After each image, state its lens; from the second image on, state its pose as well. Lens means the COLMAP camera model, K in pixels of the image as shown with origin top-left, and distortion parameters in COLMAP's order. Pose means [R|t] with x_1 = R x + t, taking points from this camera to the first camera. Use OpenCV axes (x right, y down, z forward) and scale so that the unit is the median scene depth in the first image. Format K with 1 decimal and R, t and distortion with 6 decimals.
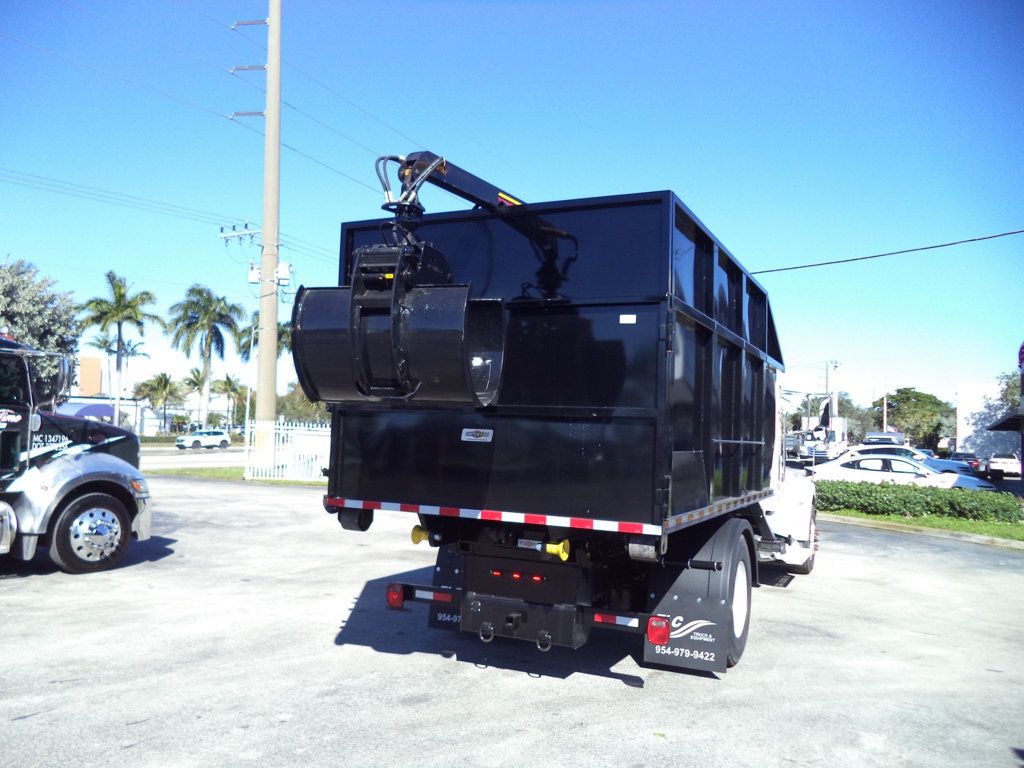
lens RADIAL K [[824.7, 0, 512.0], [0, 824.7, 384.0], [0, 0, 1]] dist [-0.012324, -0.007946]
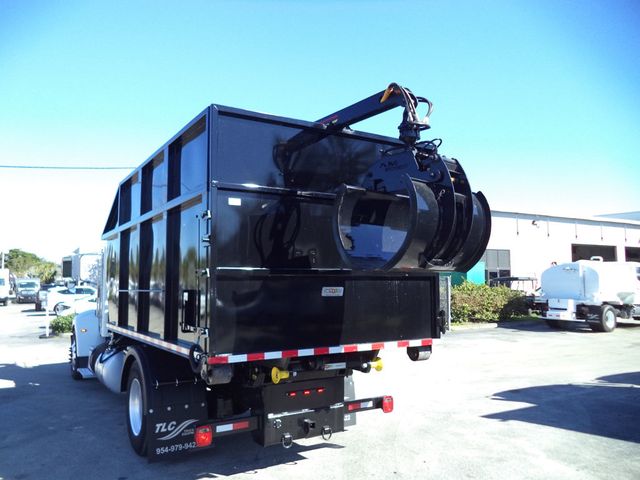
lens RADIAL K [[512.1, 0, 326.7], [0, 512.1, 248.7], [0, 0, 1]] dist [0.006032, -0.135463]
pose [[0.523309, 0.022330, 0.851850, -0.443529], [-0.025257, 0.999624, -0.010687, 0.000731], [-0.851768, -0.015922, 0.523676, 0.330935]]
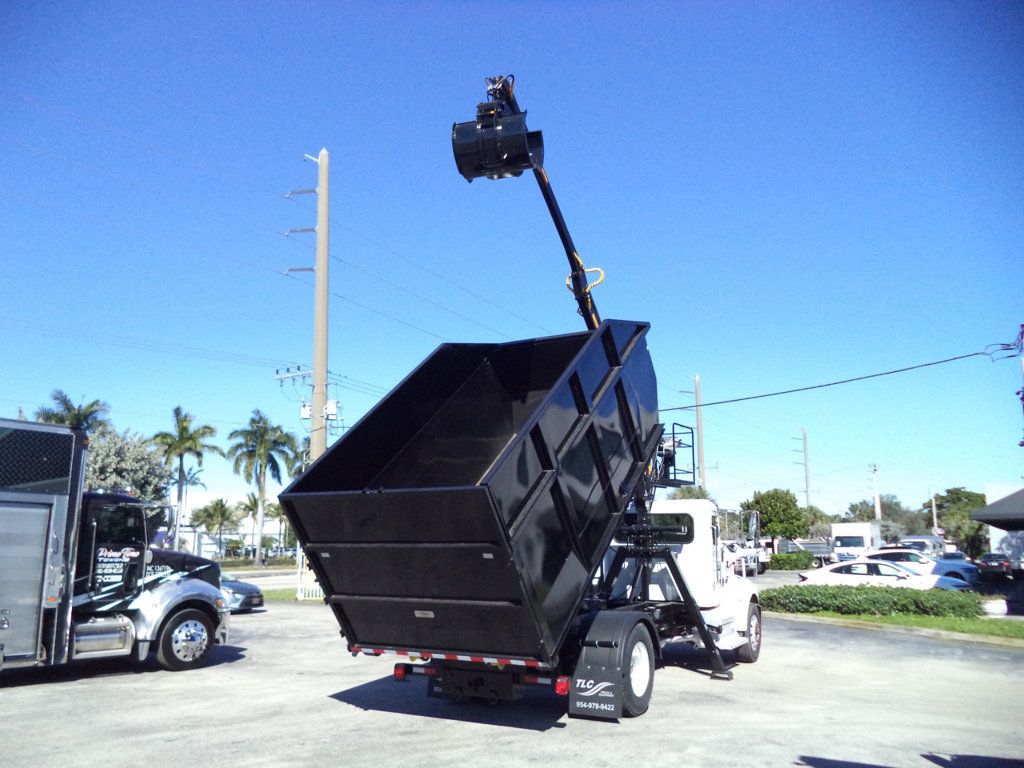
lens RADIAL K [[819.2, 0, 512.0], [0, 819.2, 384.0], [0, 0, 1]] dist [-0.022756, -0.008074]
pose [[0.997737, -0.041544, -0.052873, 0.109104], [0.033855, 0.989740, -0.138814, -0.030036], [0.058097, 0.136709, 0.988906, -0.354914]]
